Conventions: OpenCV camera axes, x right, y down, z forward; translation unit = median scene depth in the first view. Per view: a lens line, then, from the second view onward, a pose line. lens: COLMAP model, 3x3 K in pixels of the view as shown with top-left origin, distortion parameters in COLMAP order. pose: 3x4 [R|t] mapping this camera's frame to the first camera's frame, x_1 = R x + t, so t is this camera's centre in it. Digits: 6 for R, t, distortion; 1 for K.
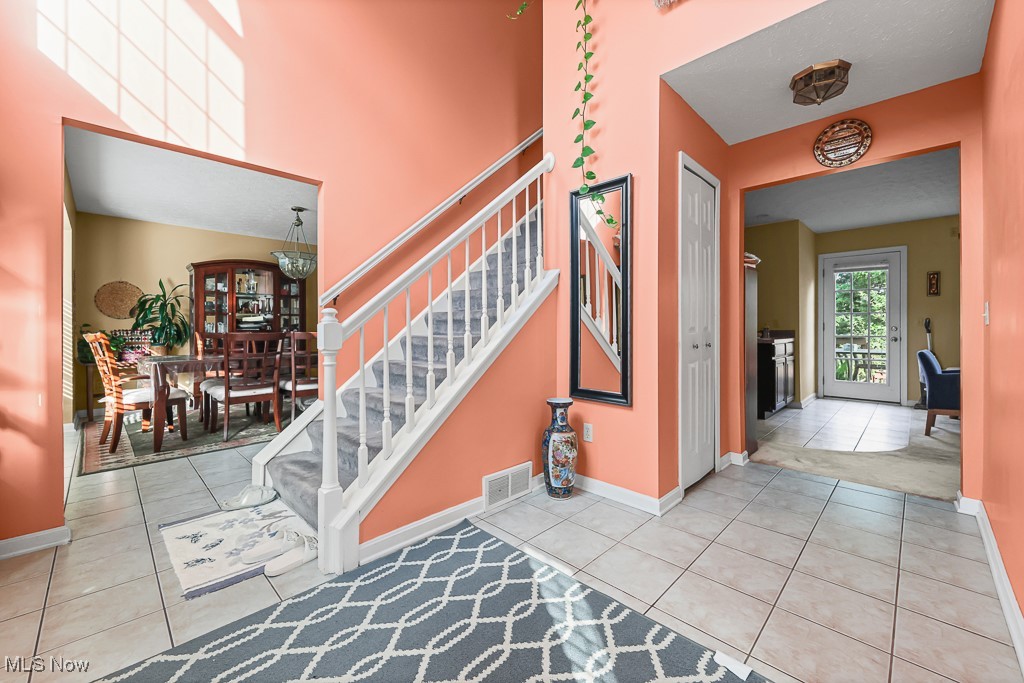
lens RADIAL K [[410.0, 0, 523.7], [0, 410.0, 325.5], [0, 0, 1]] dist [0.001706, -0.000367]
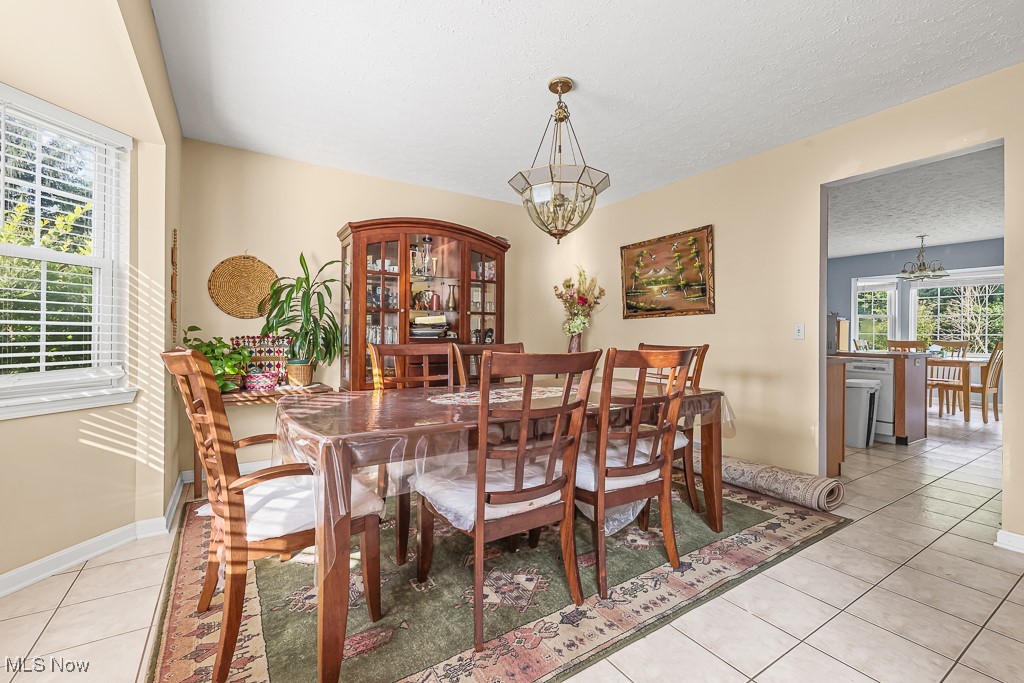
lens RADIAL K [[445.3, 0, 517.0], [0, 445.3, 331.1], [0, 0, 1]] dist [0.017279, 0.000065]
pose [[0.973368, 0.008914, -0.229073, -0.431715], [-0.009394, 0.999955, -0.001005, -0.000275], [0.229054, 0.003131, 0.973409, 0.439923]]
